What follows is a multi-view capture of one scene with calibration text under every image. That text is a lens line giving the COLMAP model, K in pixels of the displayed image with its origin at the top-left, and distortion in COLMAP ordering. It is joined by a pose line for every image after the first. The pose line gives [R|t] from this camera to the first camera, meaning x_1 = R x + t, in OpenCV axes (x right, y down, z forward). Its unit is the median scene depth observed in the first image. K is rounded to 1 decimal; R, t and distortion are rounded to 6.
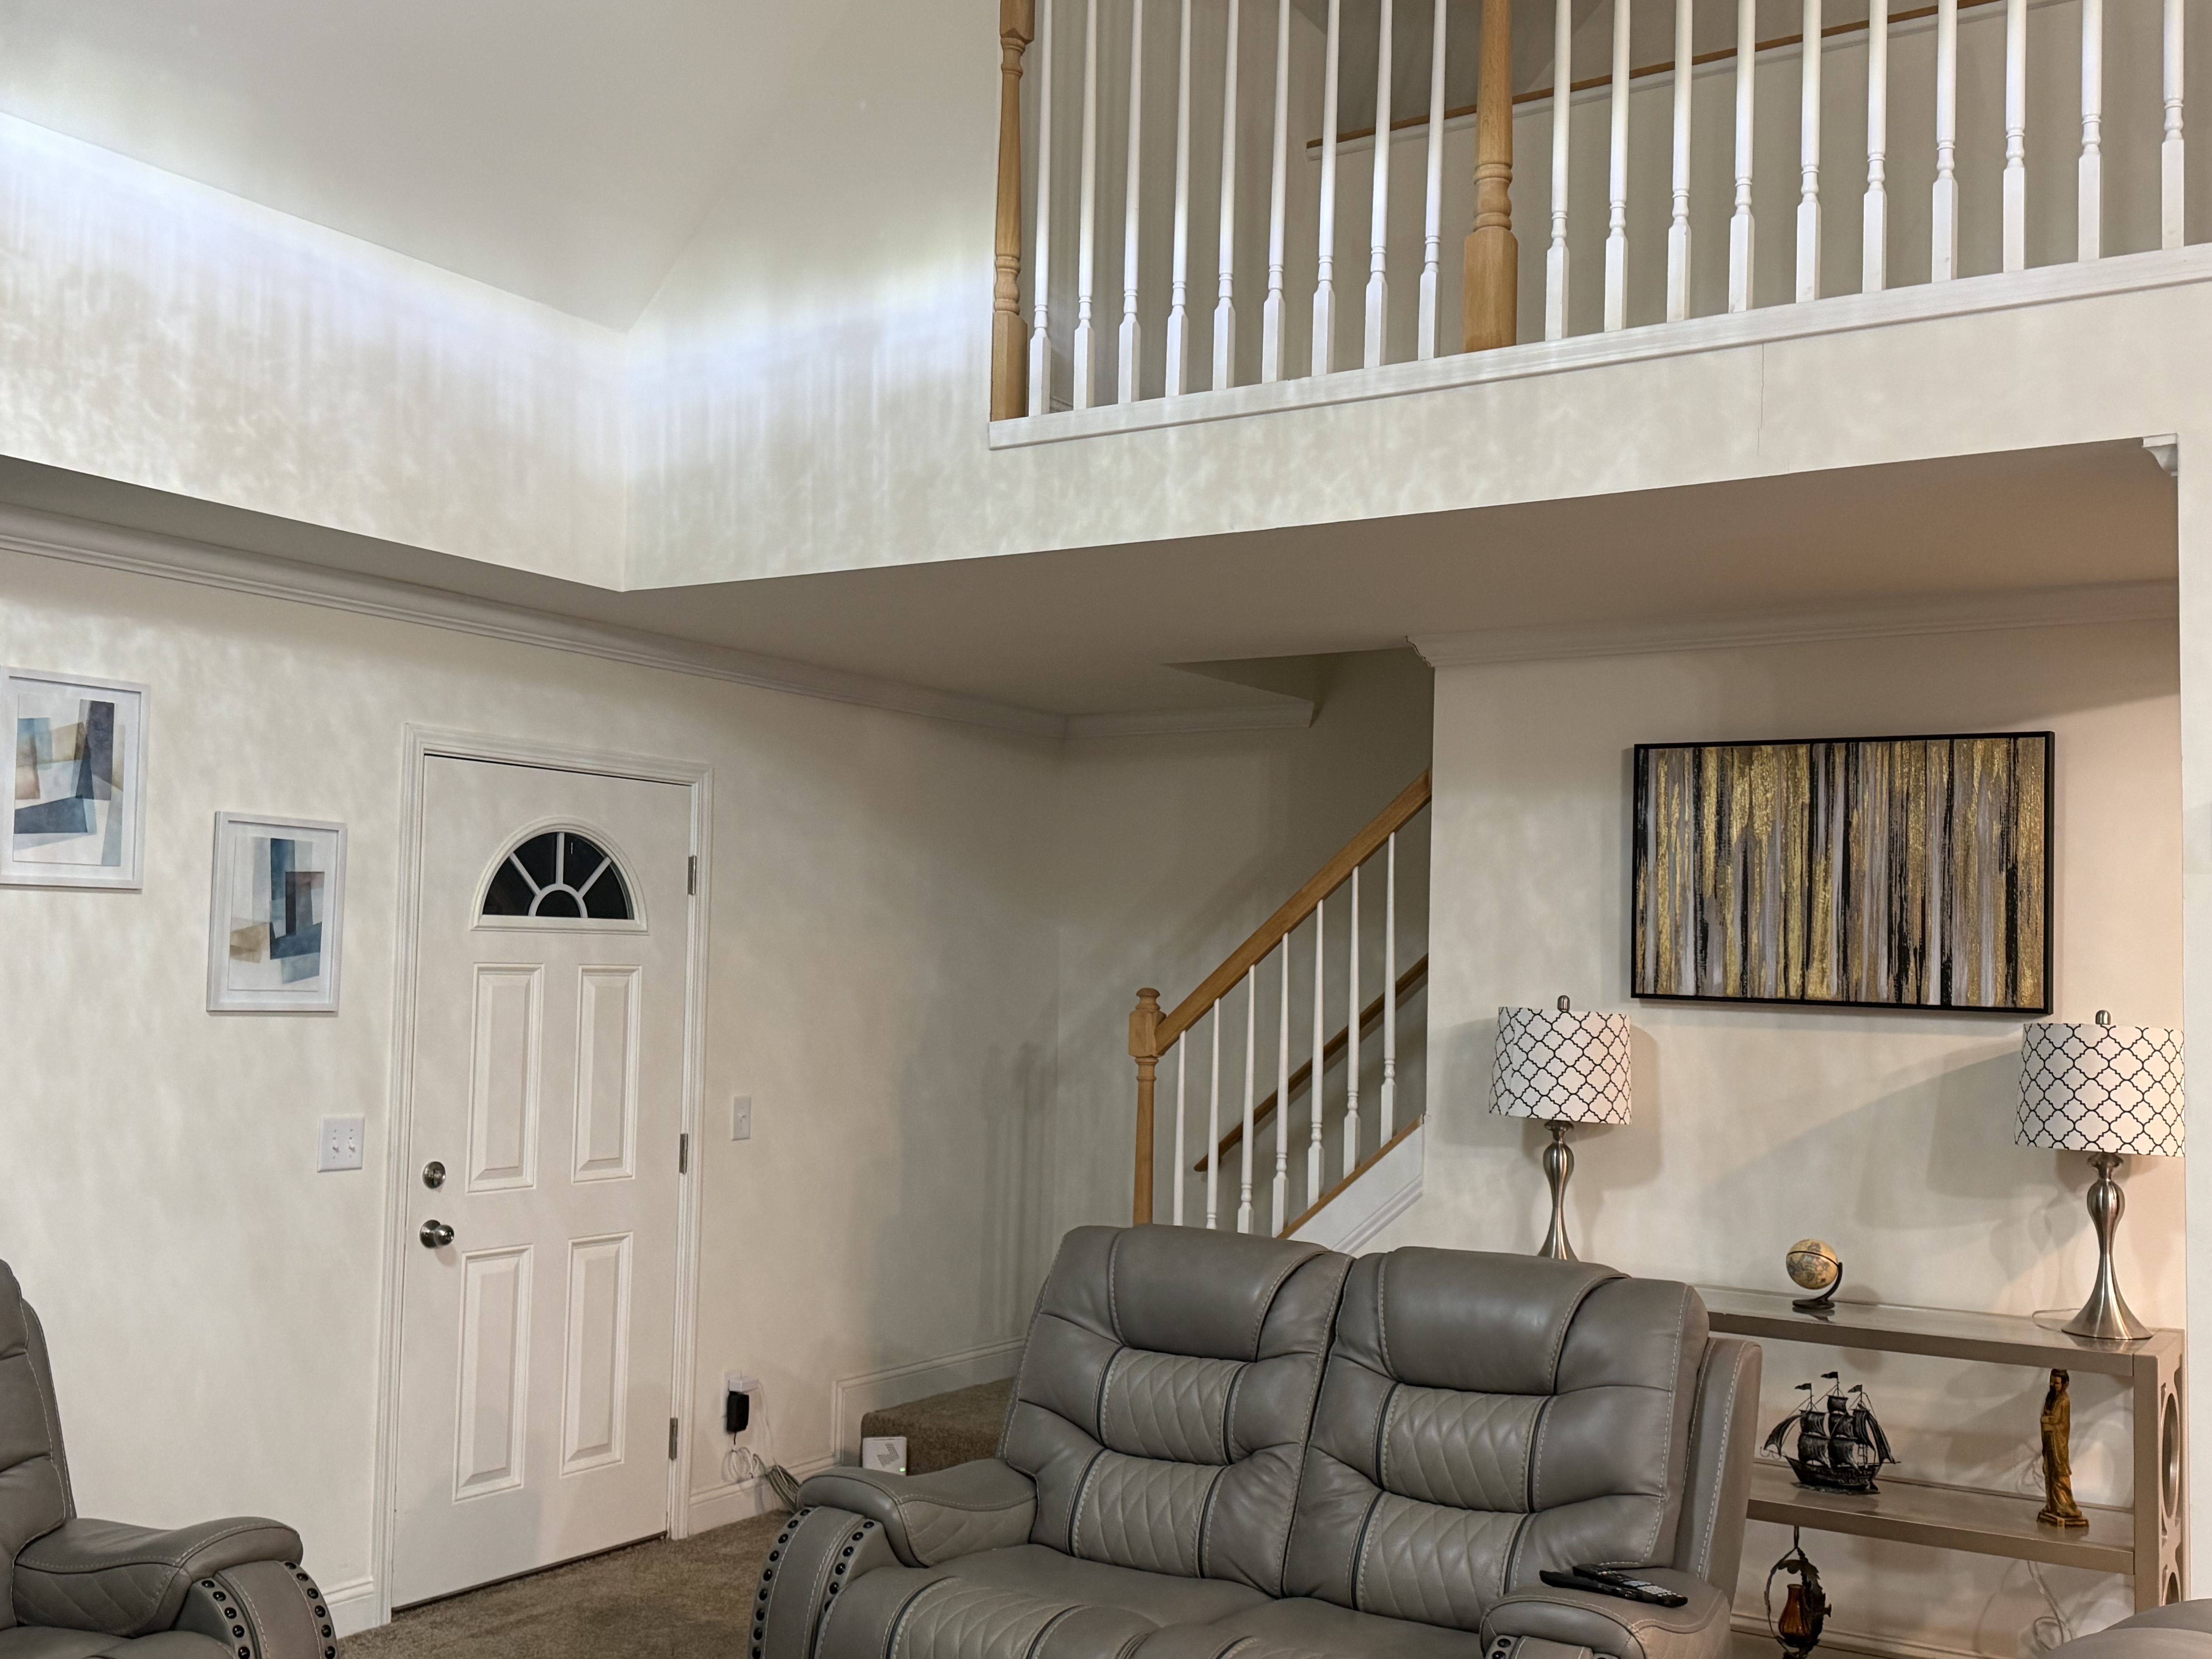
lens RADIAL K [[2242.1, 0, 1106.0], [0, 2242.1, 829.5], [0, 0, 1]] dist [0.168864, -0.311068]
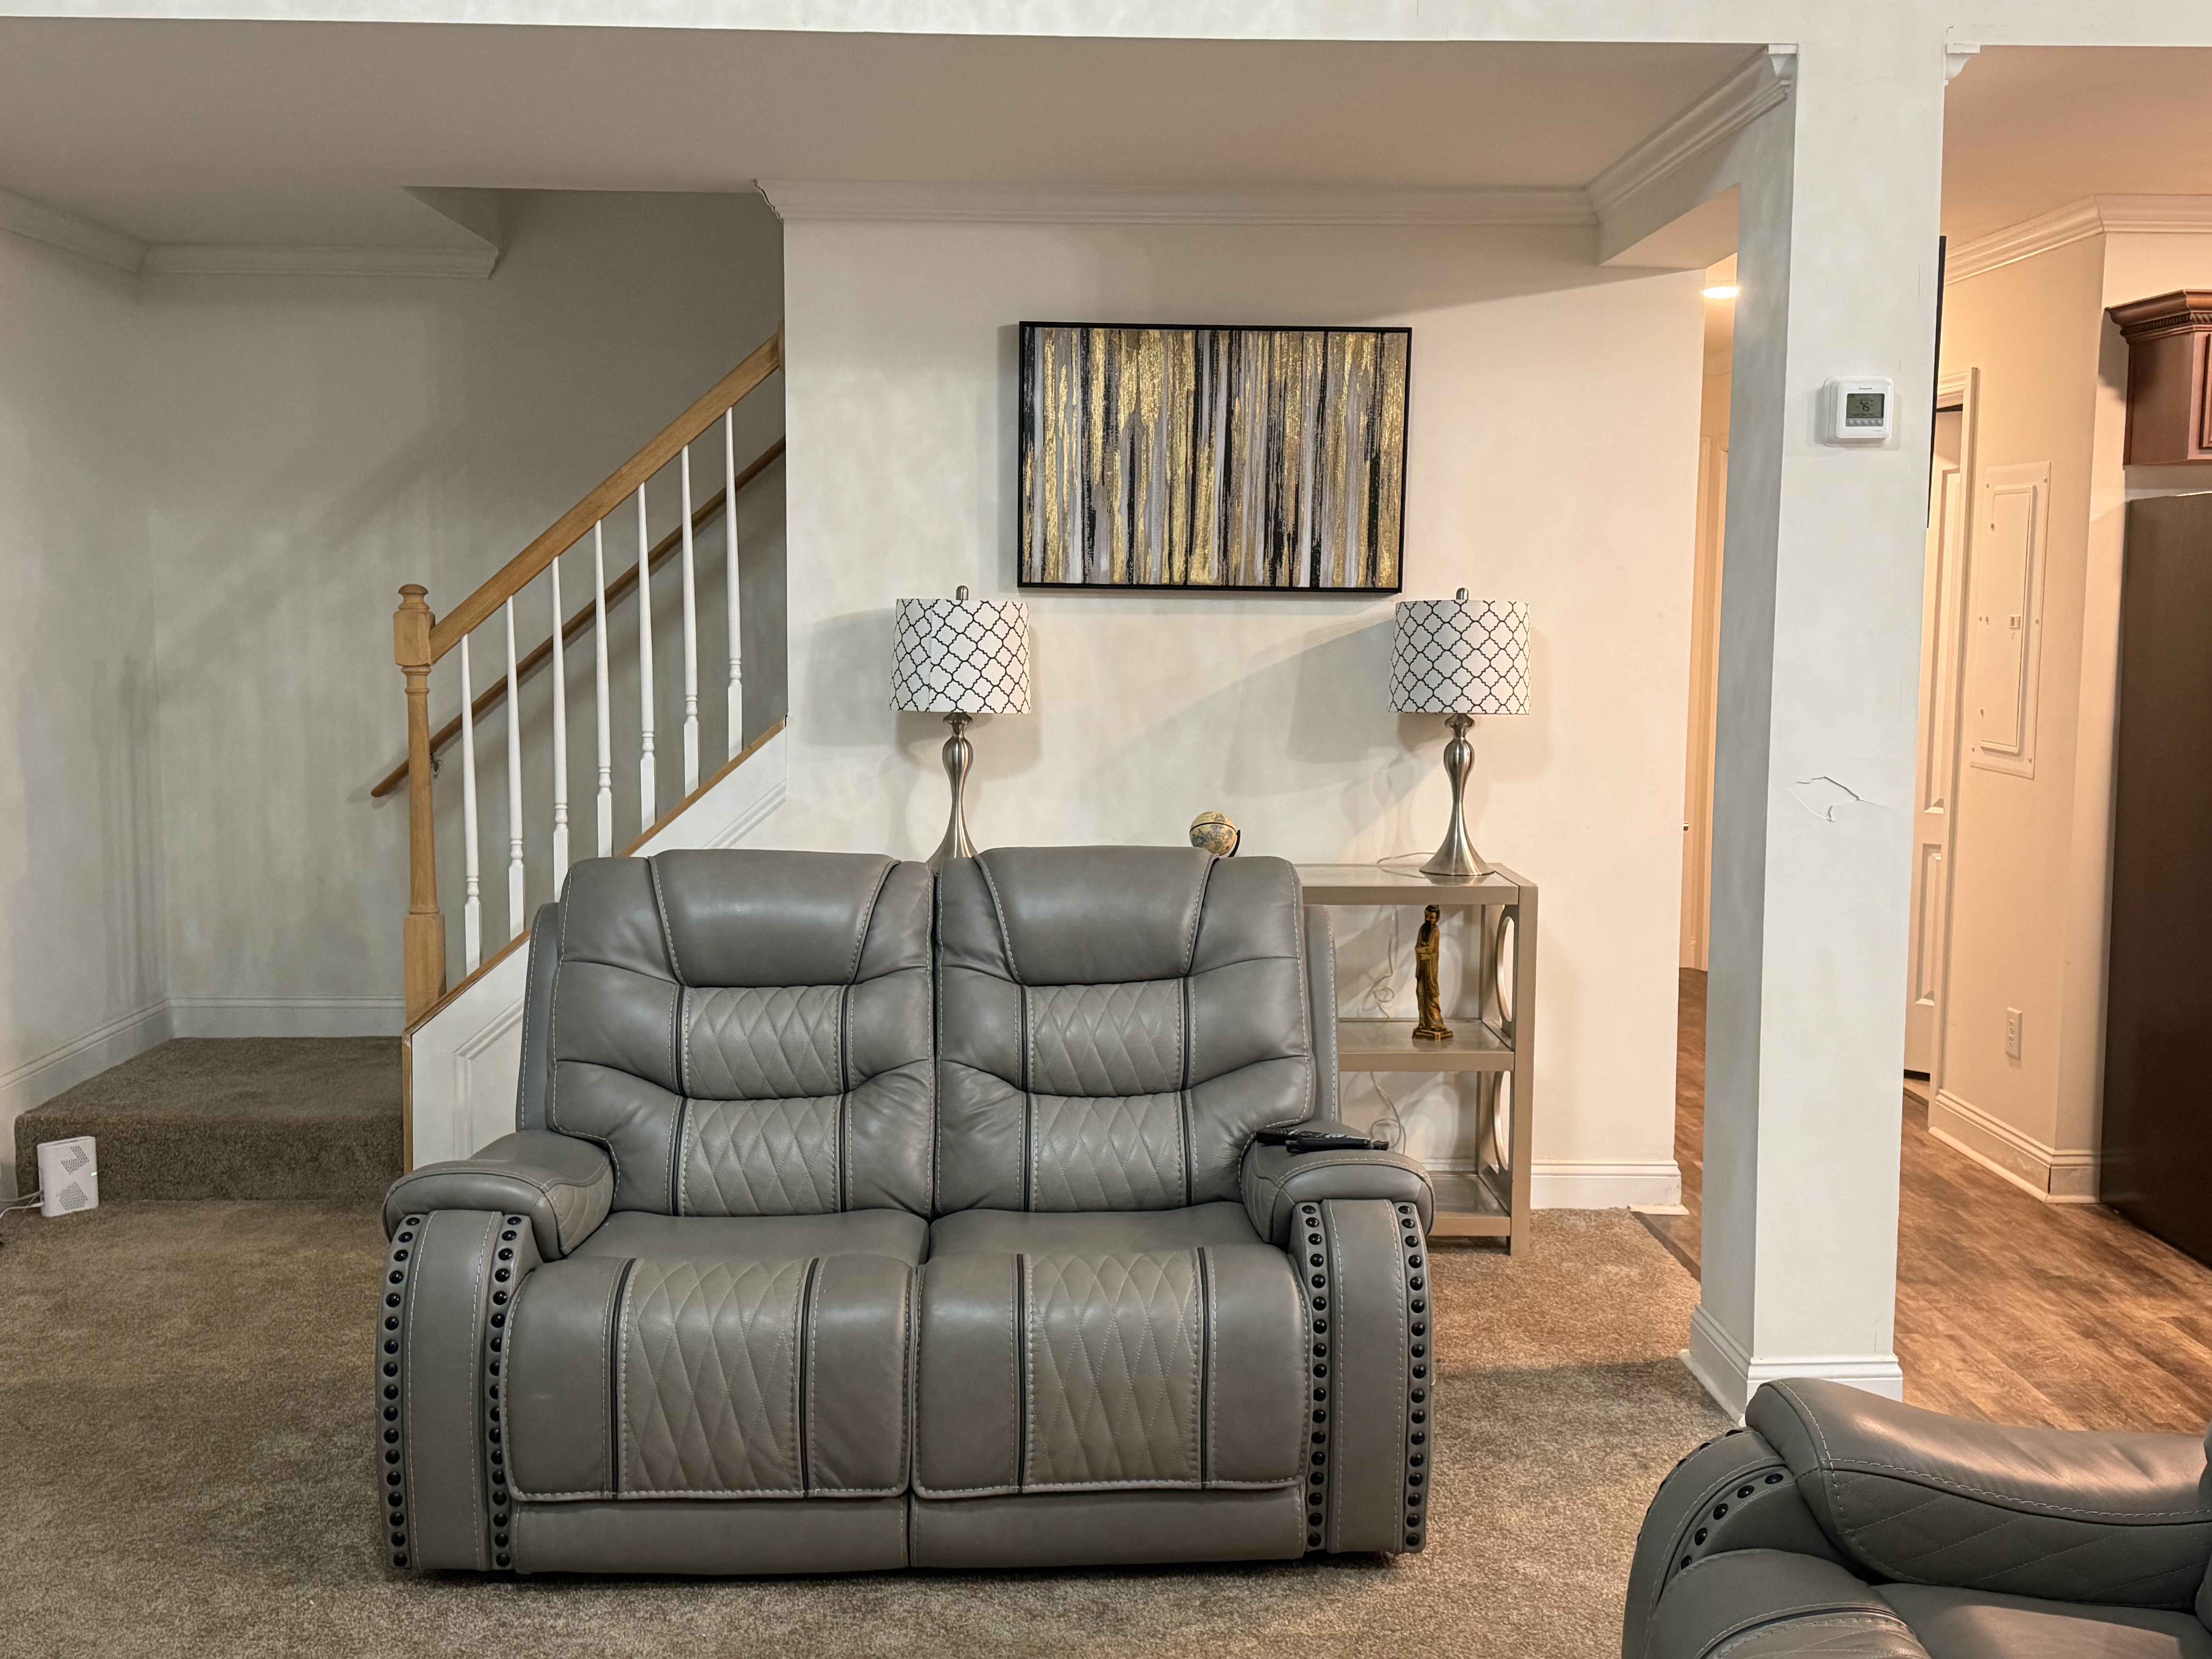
lens RADIAL K [[2242.1, 0, 1106.0], [0, 2242.1, 829.5], [0, 0, 1]] dist [0.168864, -0.311068]
pose [[0.823638, -0.074607, 0.562187, -0.308268], [-0.024649, 0.985663, 0.166917, 0.014746], [-0.566580, -0.151337, 0.809990, 0.176130]]
